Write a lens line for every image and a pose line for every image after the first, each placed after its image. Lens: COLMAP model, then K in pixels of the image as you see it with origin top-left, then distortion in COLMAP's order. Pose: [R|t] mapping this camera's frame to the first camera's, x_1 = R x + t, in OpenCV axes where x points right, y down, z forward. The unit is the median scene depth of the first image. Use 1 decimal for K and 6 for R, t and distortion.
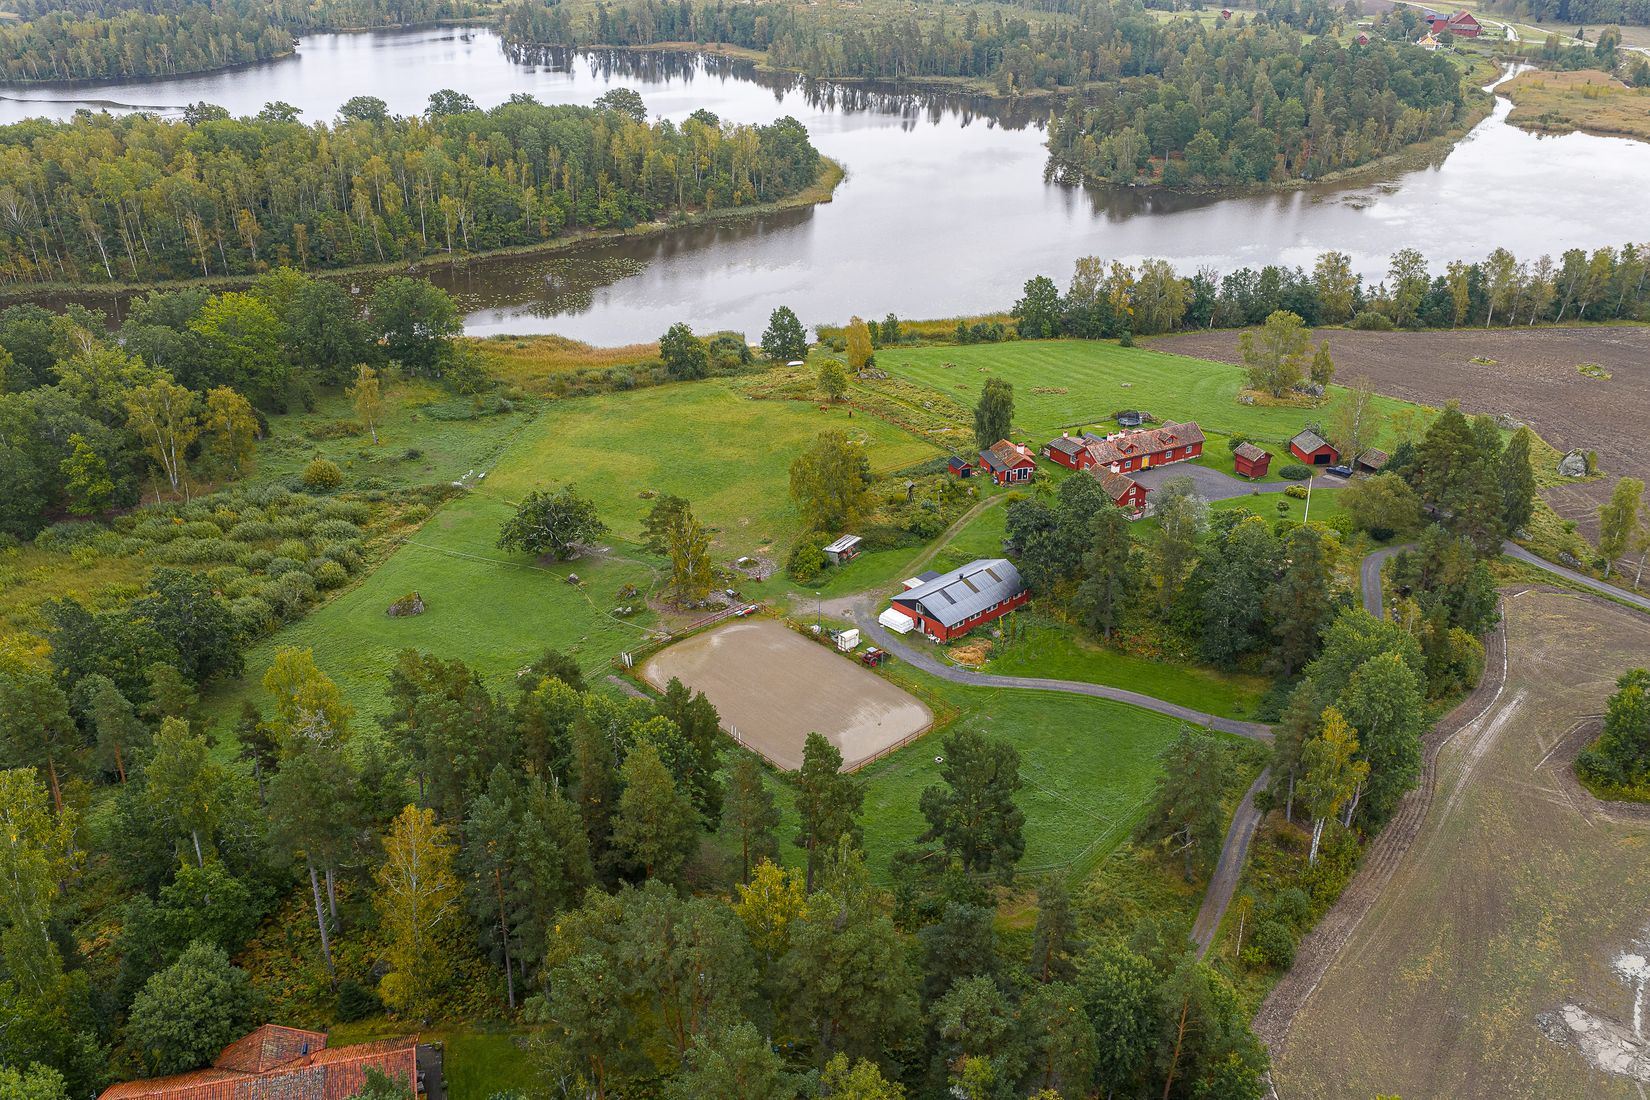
lens RADIAL K [[1373.8, 0, 822.7], [0, 1373.8, 552.5], [0, 0, 1]] dist [0.017545, -0.028165]
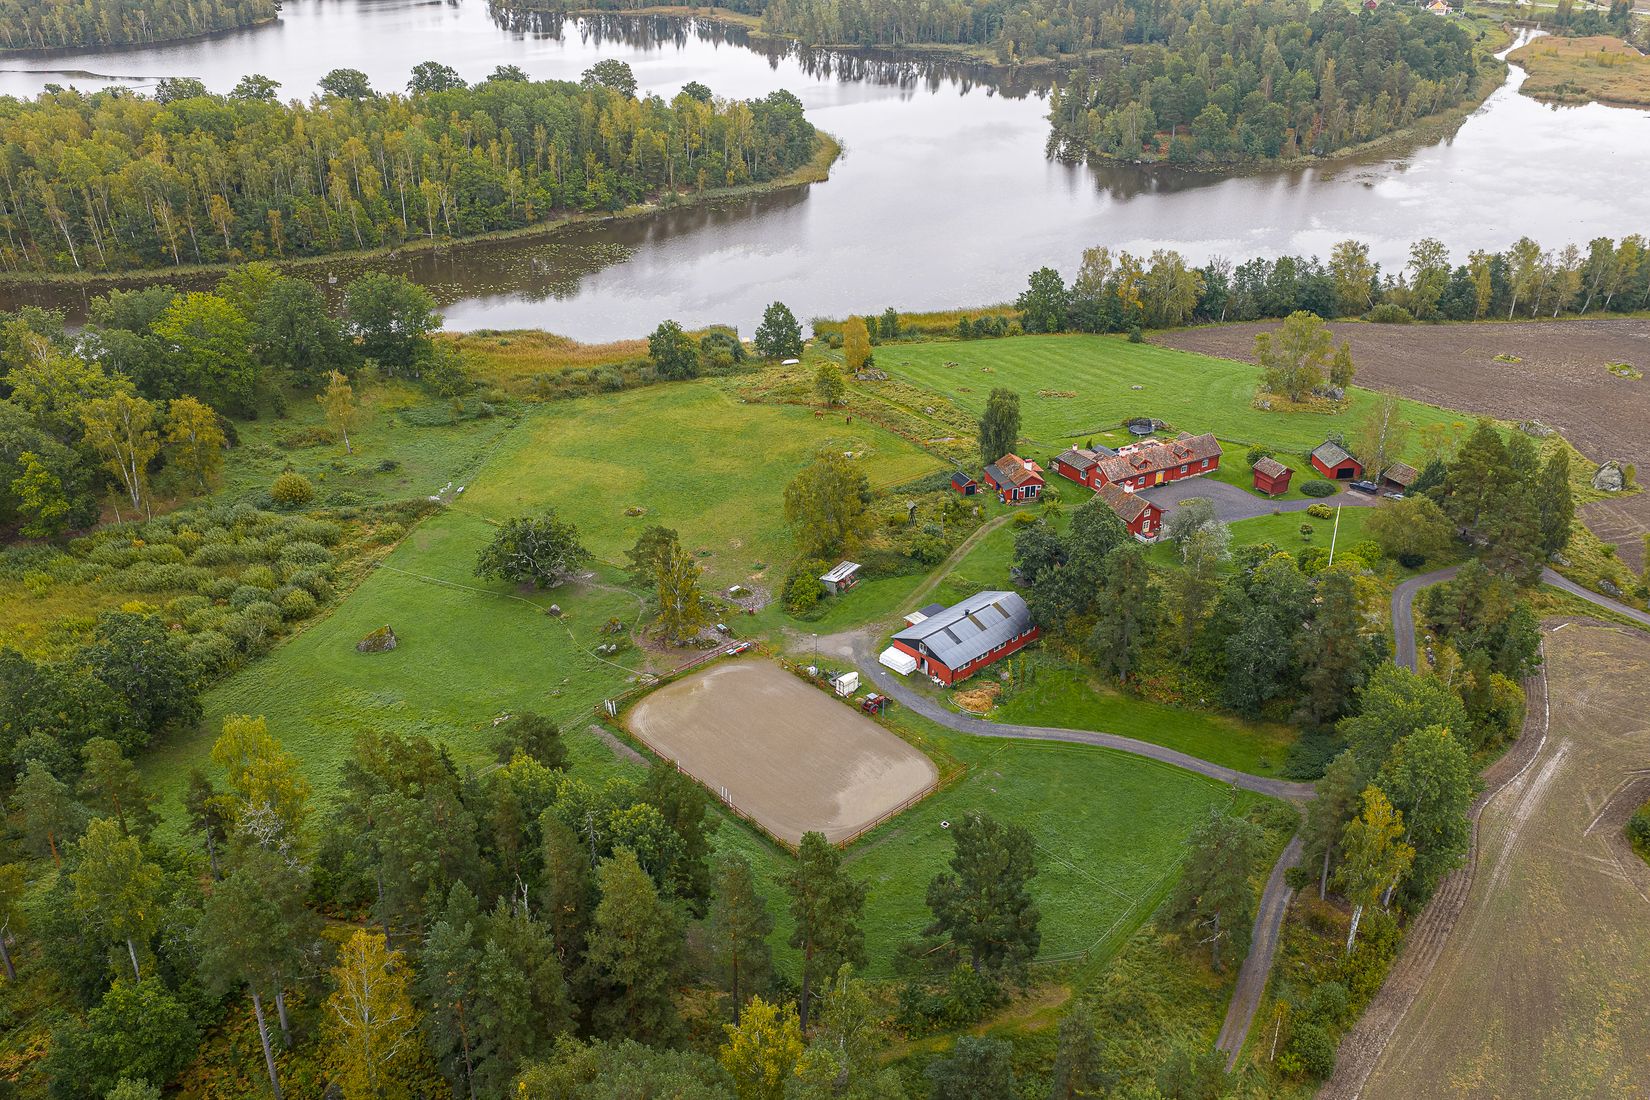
lens RADIAL K [[1373.8, 0, 822.9], [0, 1373.8, 551.8], [0, 0, 1]] dist [0.017545, -0.028165]
pose [[0.999995, -0.001861, 0.002656, -0.000017], [0.001788, 0.999633, 0.027037, -0.036471], [-0.002705, -0.027033, 0.999631, 0.045926]]
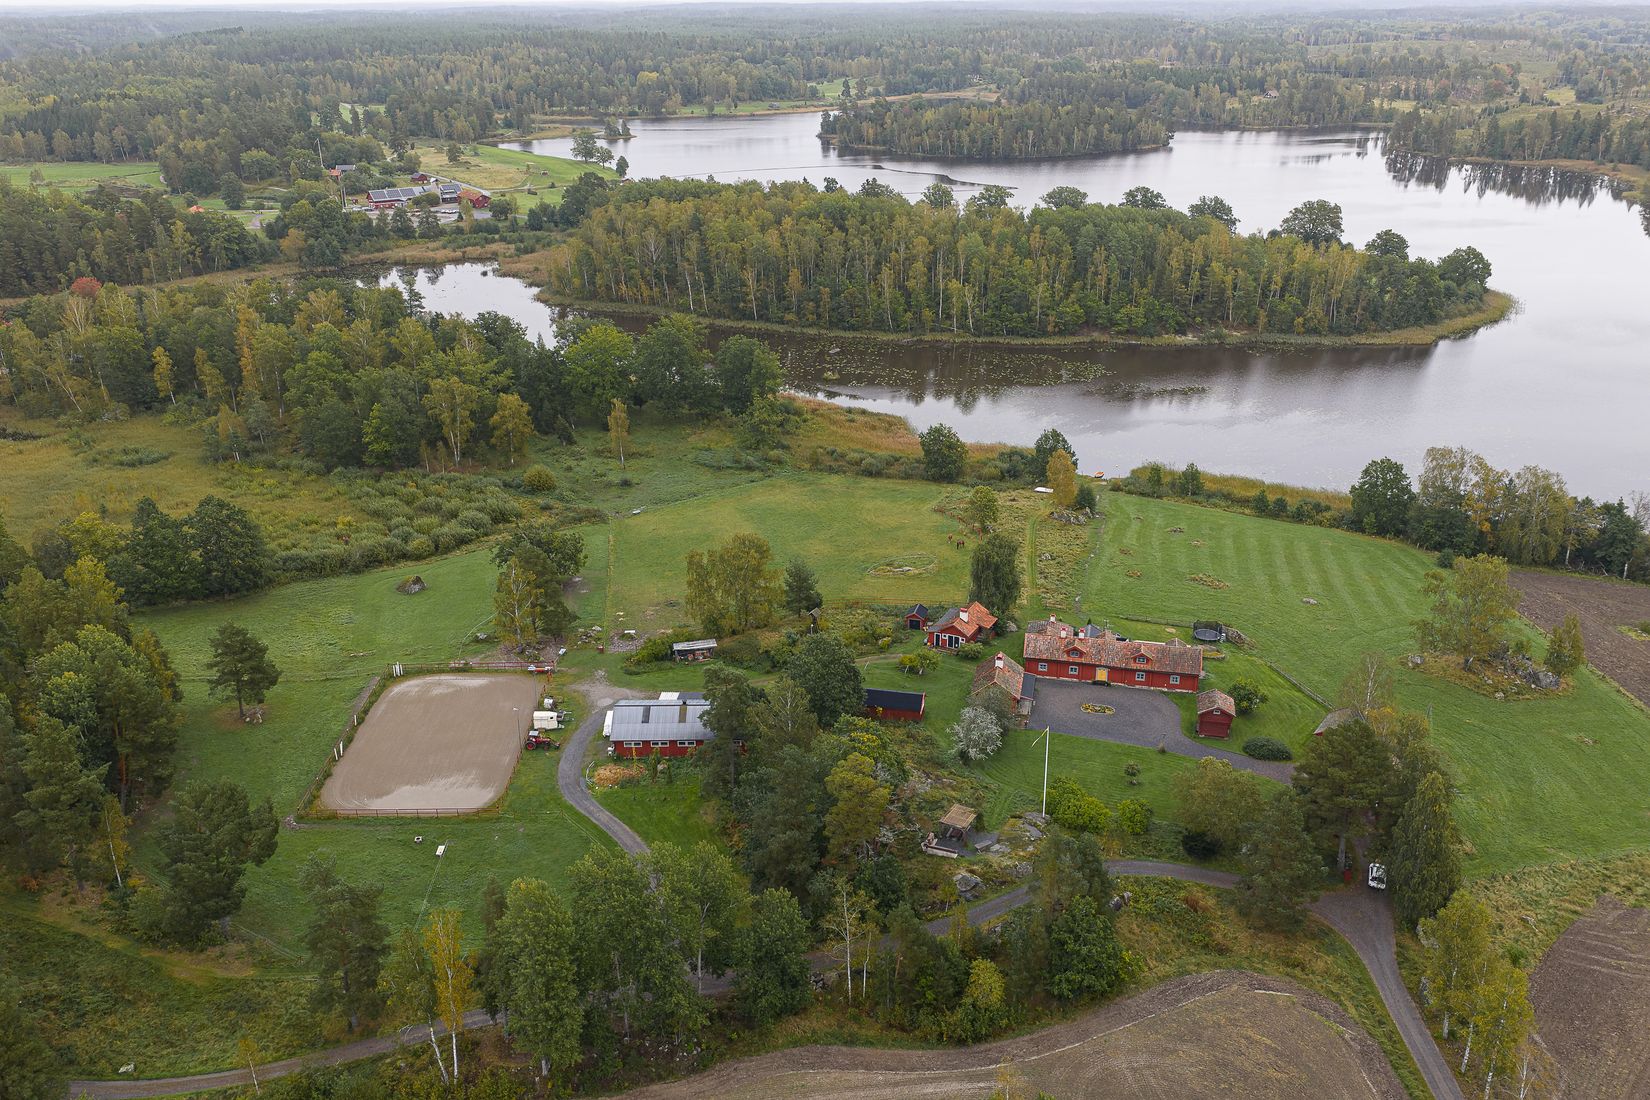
lens RADIAL K [[1373.8, 0, 819.3], [0, 1373.8, 546.1], [0, 0, 1]] dist [0.017545, -0.028165]
pose [[0.734675, 0.244560, -0.632806, 0.545447], [-0.286297, 0.957402, 0.037622, -0.108846], [0.615050, 0.153530, 0.773396, 0.226570]]
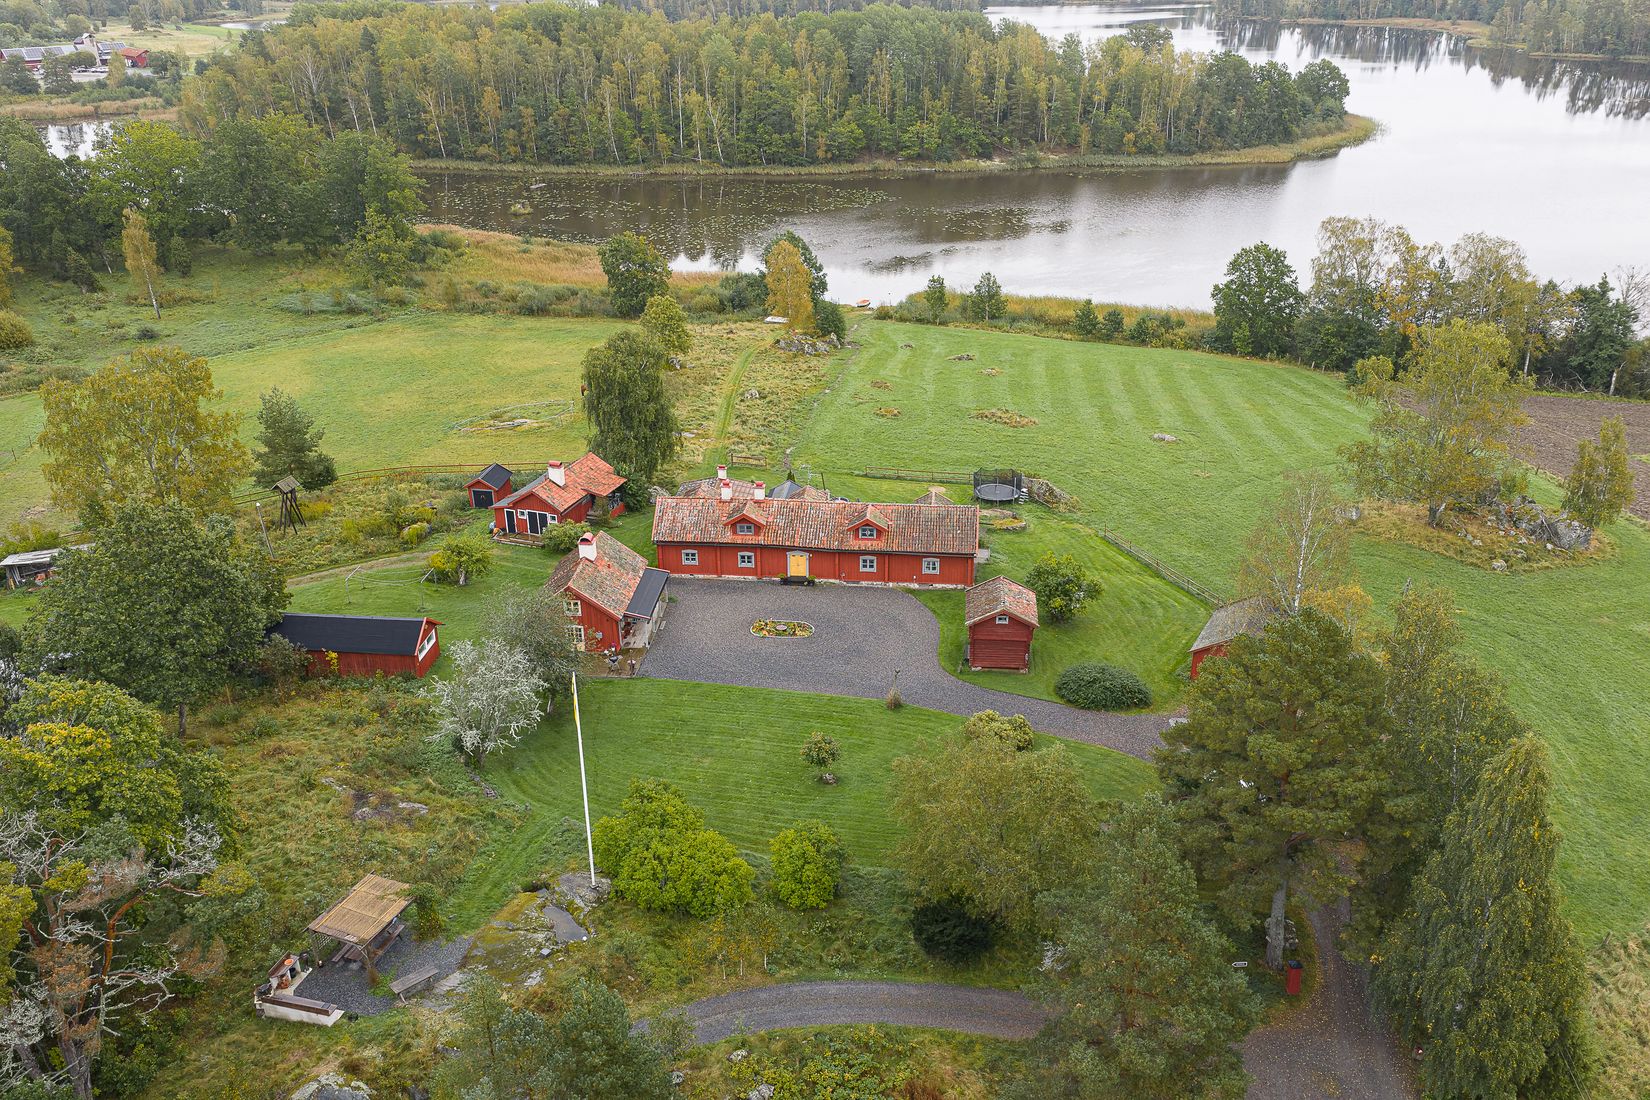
lens RADIAL K [[1373.8, 0, 826.6], [0, 1373.8, 545.2], [0, 0, 1]] dist [0.017545, -0.028165]
pose [[0.812328, 0.230159, -0.535864, 0.423416], [-0.243890, 0.968695, 0.046346, -0.084324], [0.529756, 0.093044, 0.843031, 0.571025]]
